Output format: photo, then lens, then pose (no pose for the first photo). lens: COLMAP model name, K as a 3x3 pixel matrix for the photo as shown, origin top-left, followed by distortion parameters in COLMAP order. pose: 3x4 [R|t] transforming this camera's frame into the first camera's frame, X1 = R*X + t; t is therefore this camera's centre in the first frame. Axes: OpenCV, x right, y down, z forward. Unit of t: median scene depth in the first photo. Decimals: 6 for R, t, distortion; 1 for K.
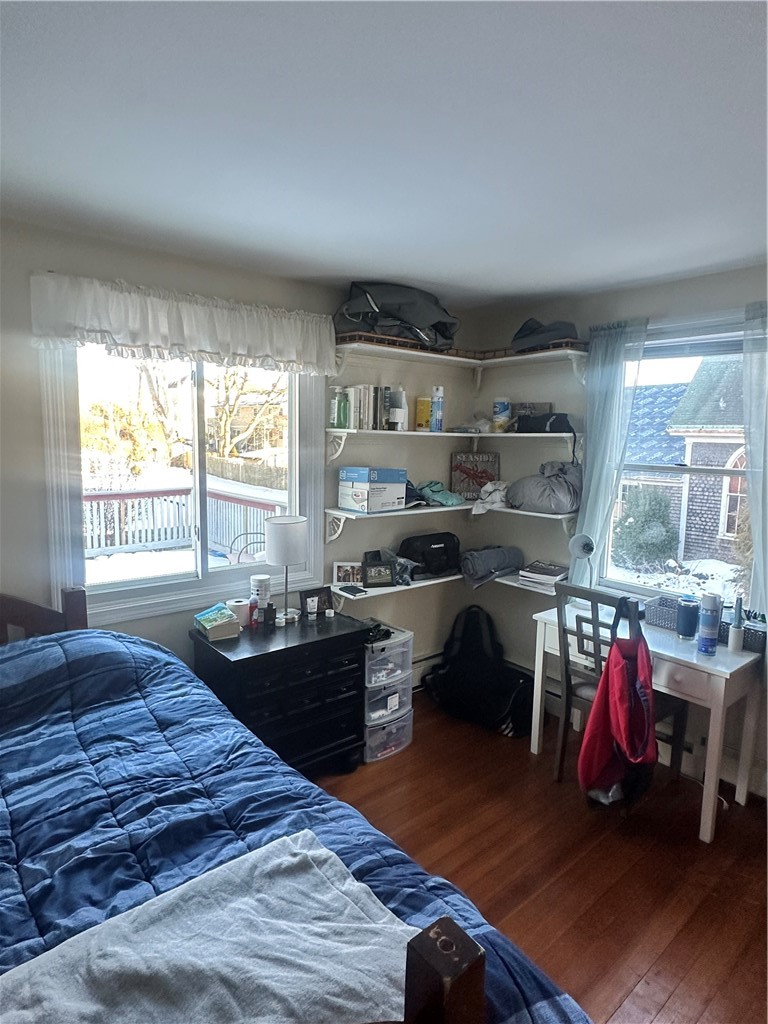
lens RADIAL K [[580.2, 0, 385.2], [0, 580.2, 510.3], [0, 0, 1]] dist [0.000569, 0.000218]
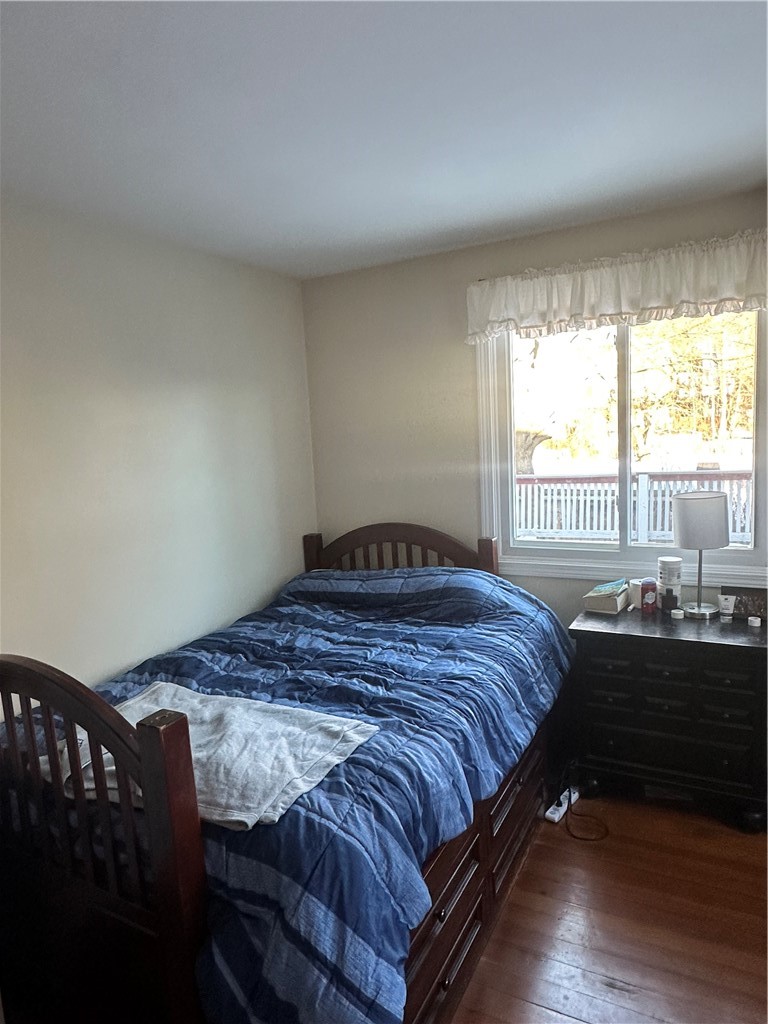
lens RADIAL K [[646.8, 0, 385.9], [0, 646.8, 516.7], [0, 0, 1]] dist [0.003445, 0.001045]
pose [[0.378191, 0.085985, -0.921726, 0.740028], [-0.054752, 0.996012, 0.070450, 0.007654], [0.924107, 0.023823, 0.381391, 0.328223]]
